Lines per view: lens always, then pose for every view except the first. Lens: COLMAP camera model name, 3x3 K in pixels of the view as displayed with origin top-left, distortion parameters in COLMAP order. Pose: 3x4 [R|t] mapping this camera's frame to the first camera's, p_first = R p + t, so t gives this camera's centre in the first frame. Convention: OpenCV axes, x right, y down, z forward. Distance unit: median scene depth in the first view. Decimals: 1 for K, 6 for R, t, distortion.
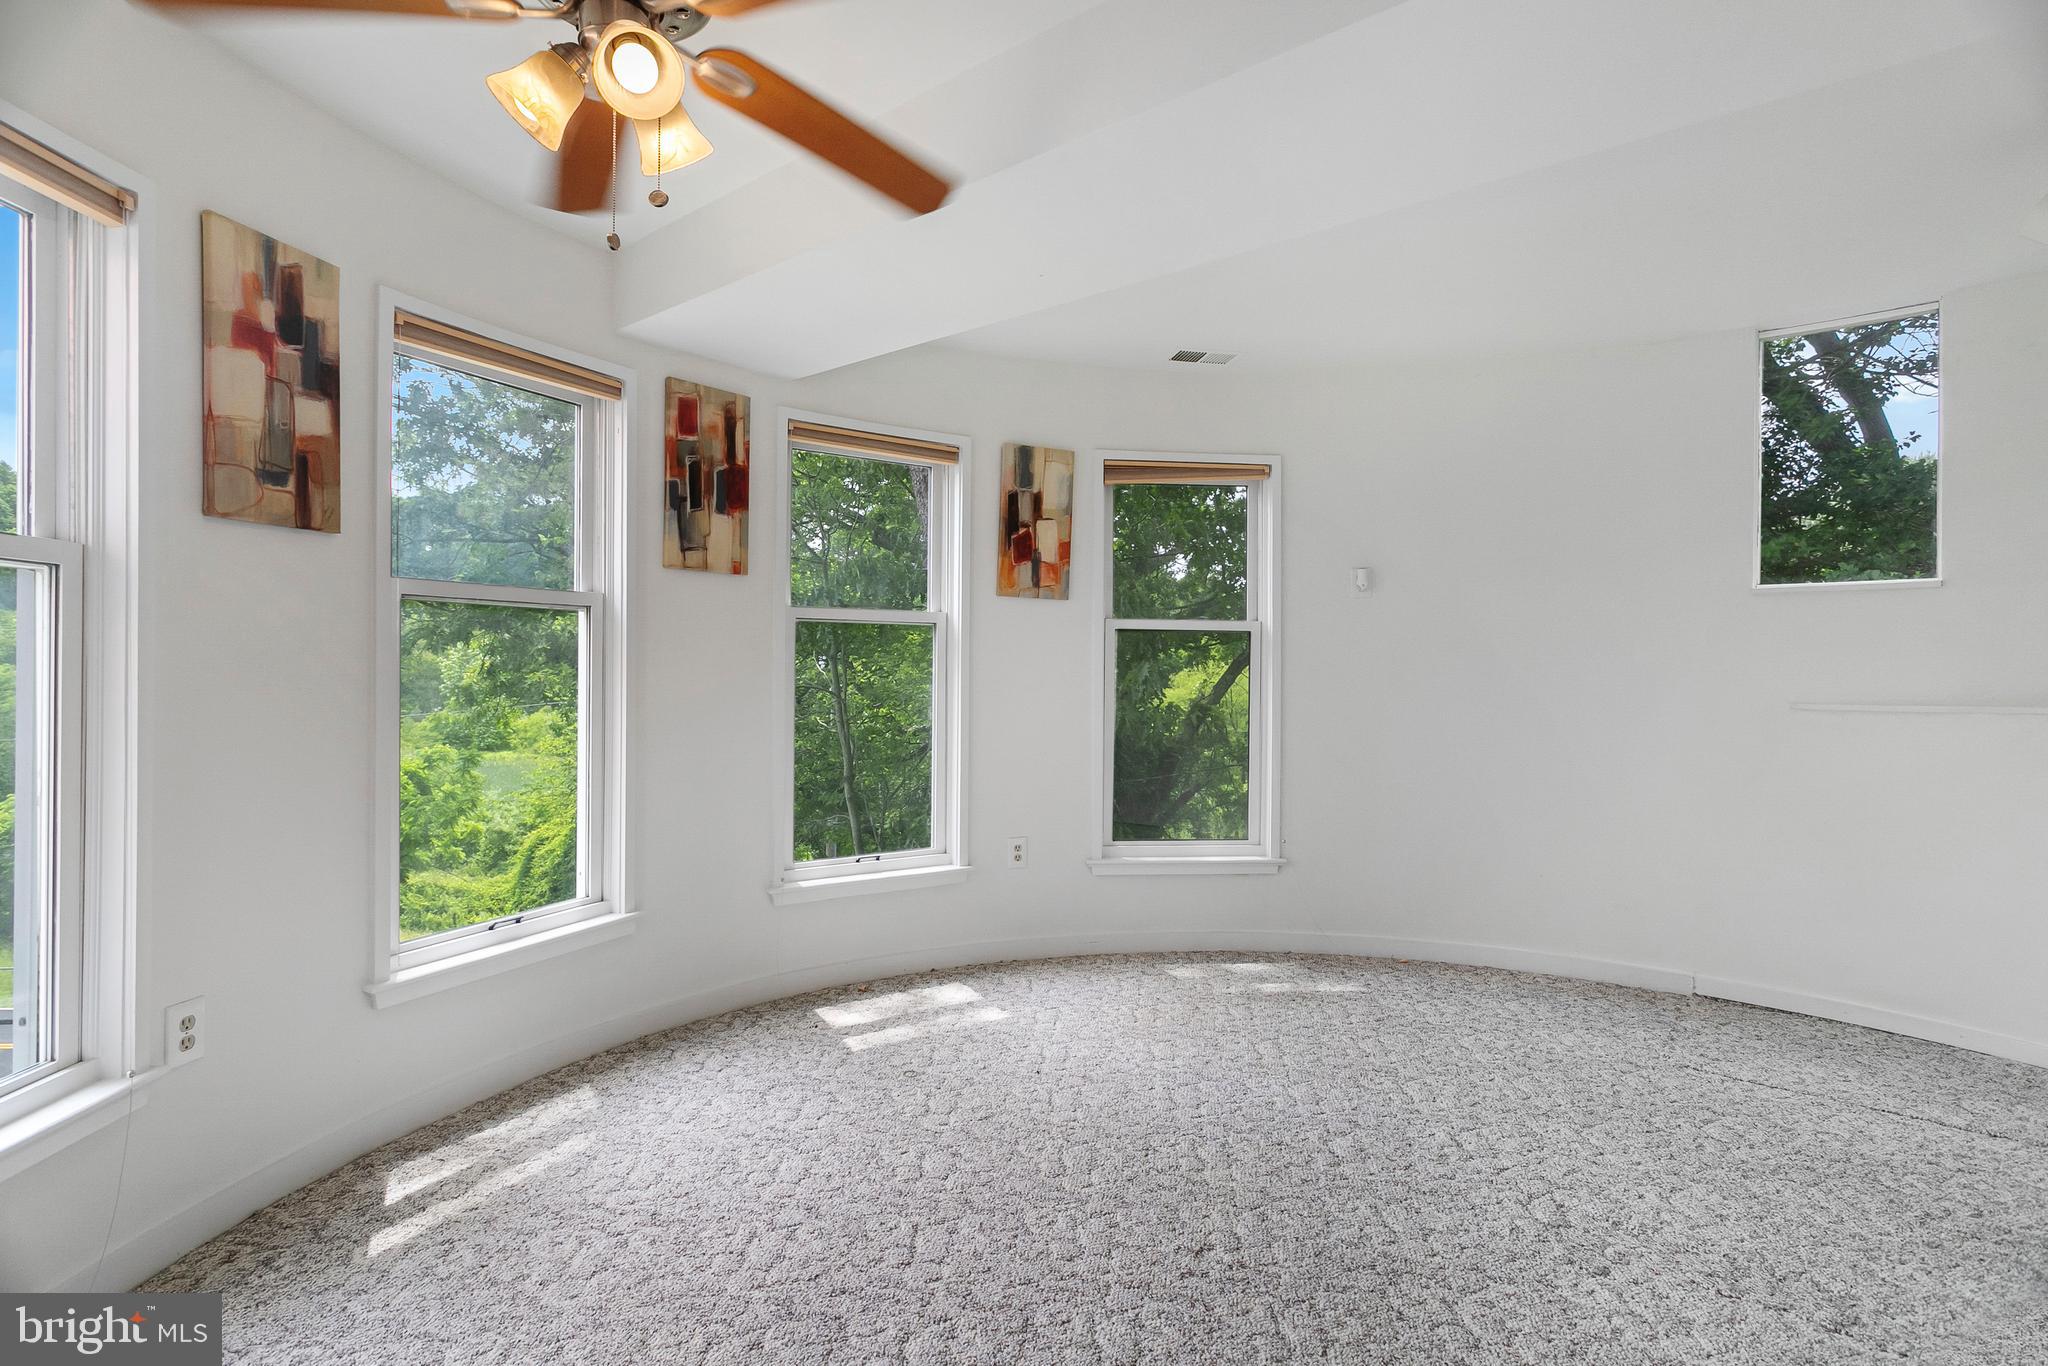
lens RADIAL K [[981.8, 0, 1030.8], [0, 981.8, 677.4], [0, 0, 1]] dist [0.007241, -0.000506]
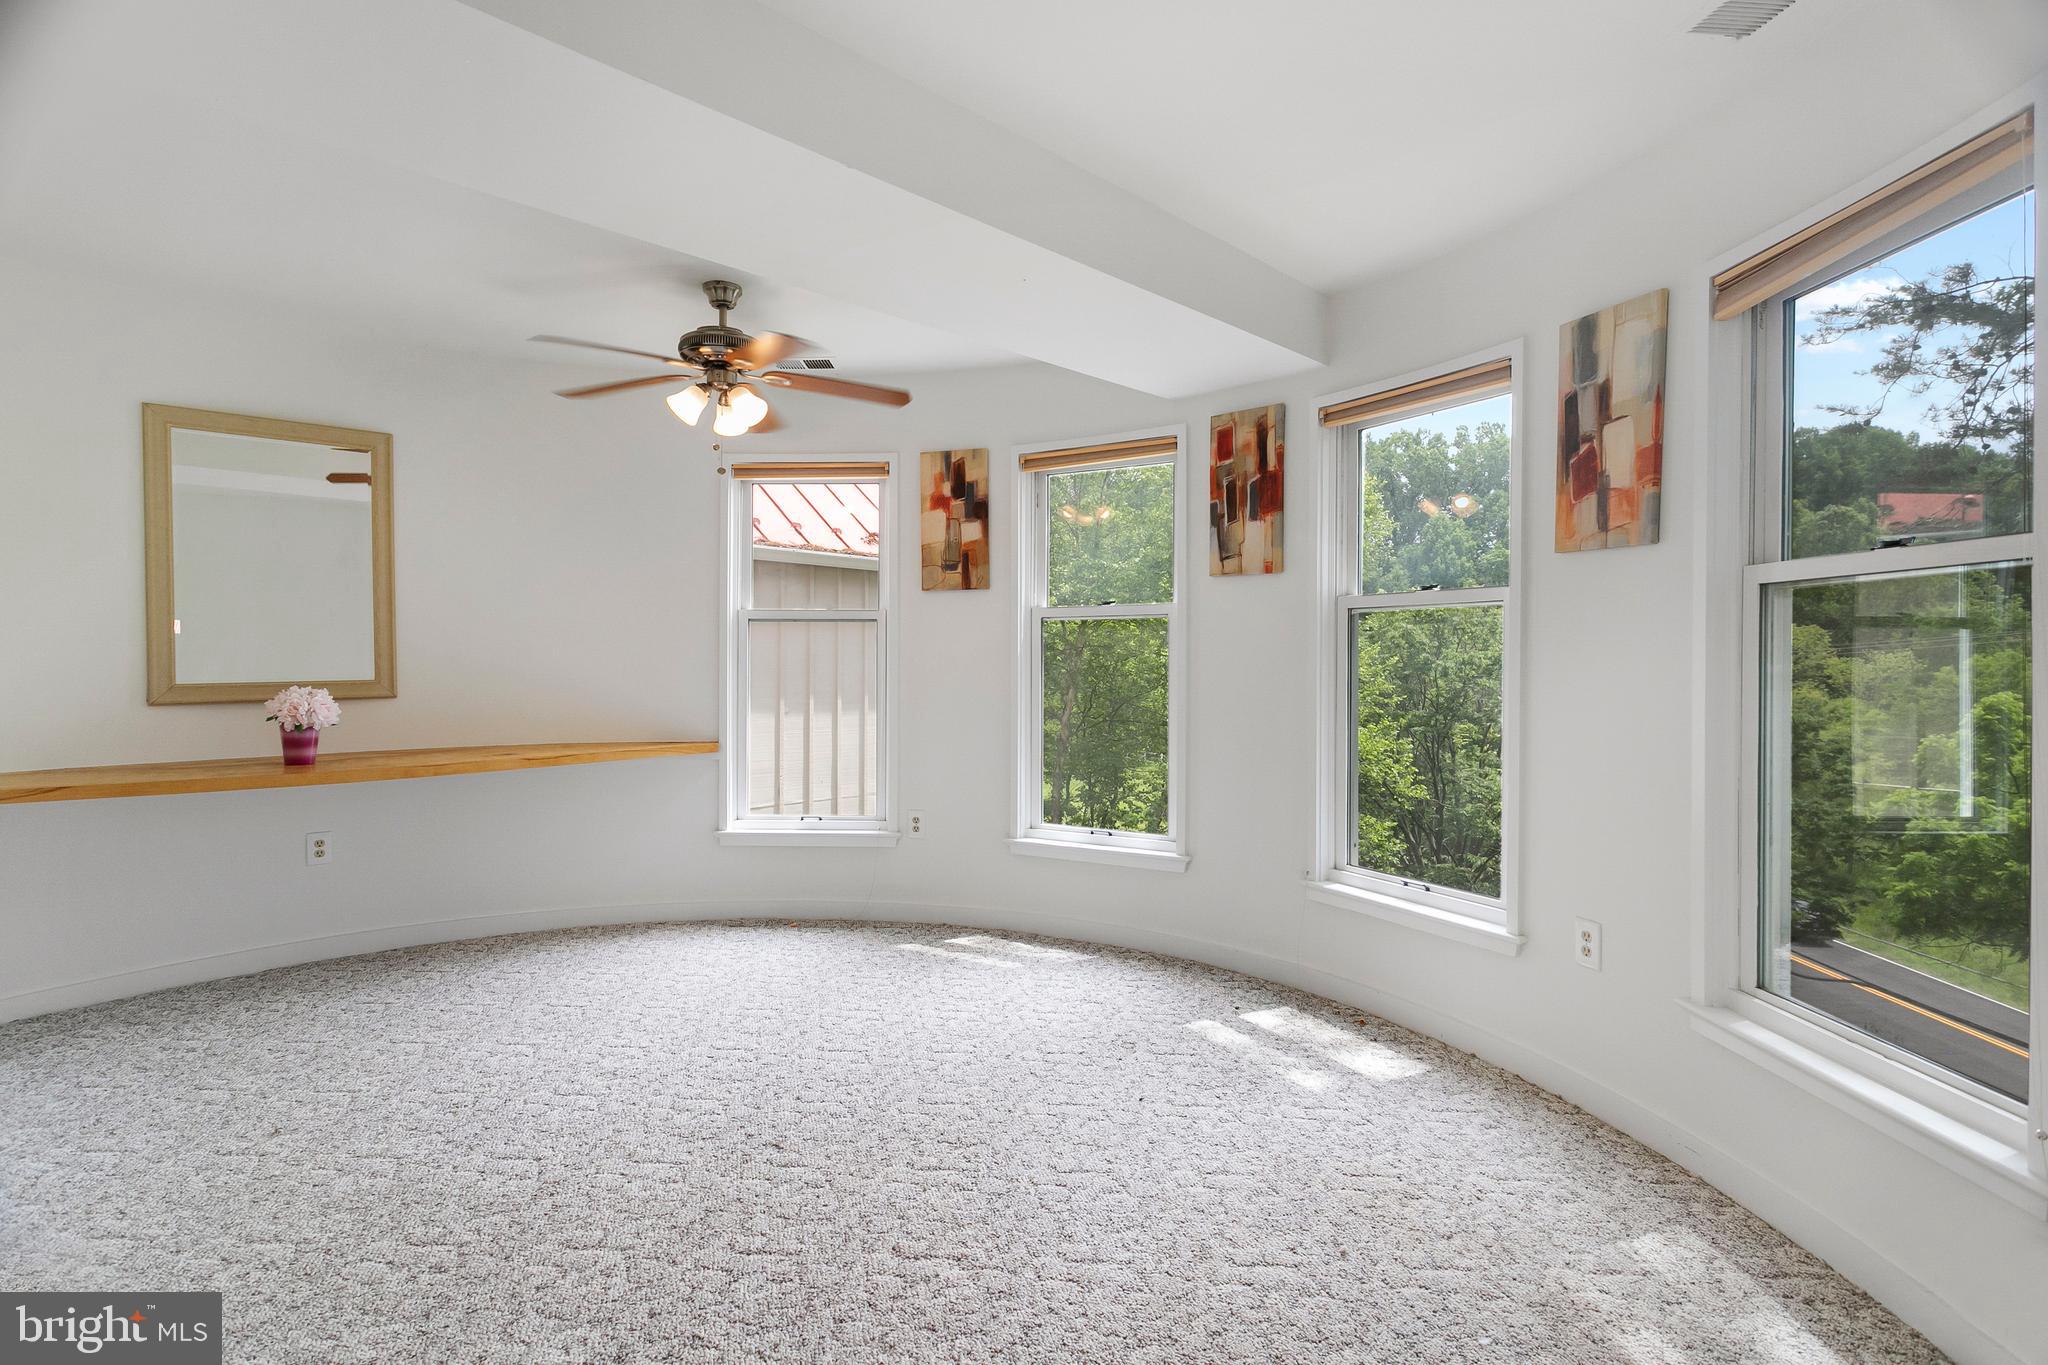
lens RADIAL K [[981.8, 0, 1029.3], [0, 981.8, 669.0], [0, 0, 1]] dist [0.007241, -0.000506]
pose [[-0.049705, 0.002356, -0.998761, 0.815825], [-0.013441, 0.999905, 0.003028, -0.000446], [0.998673, 0.013575, -0.049669, 0.824739]]
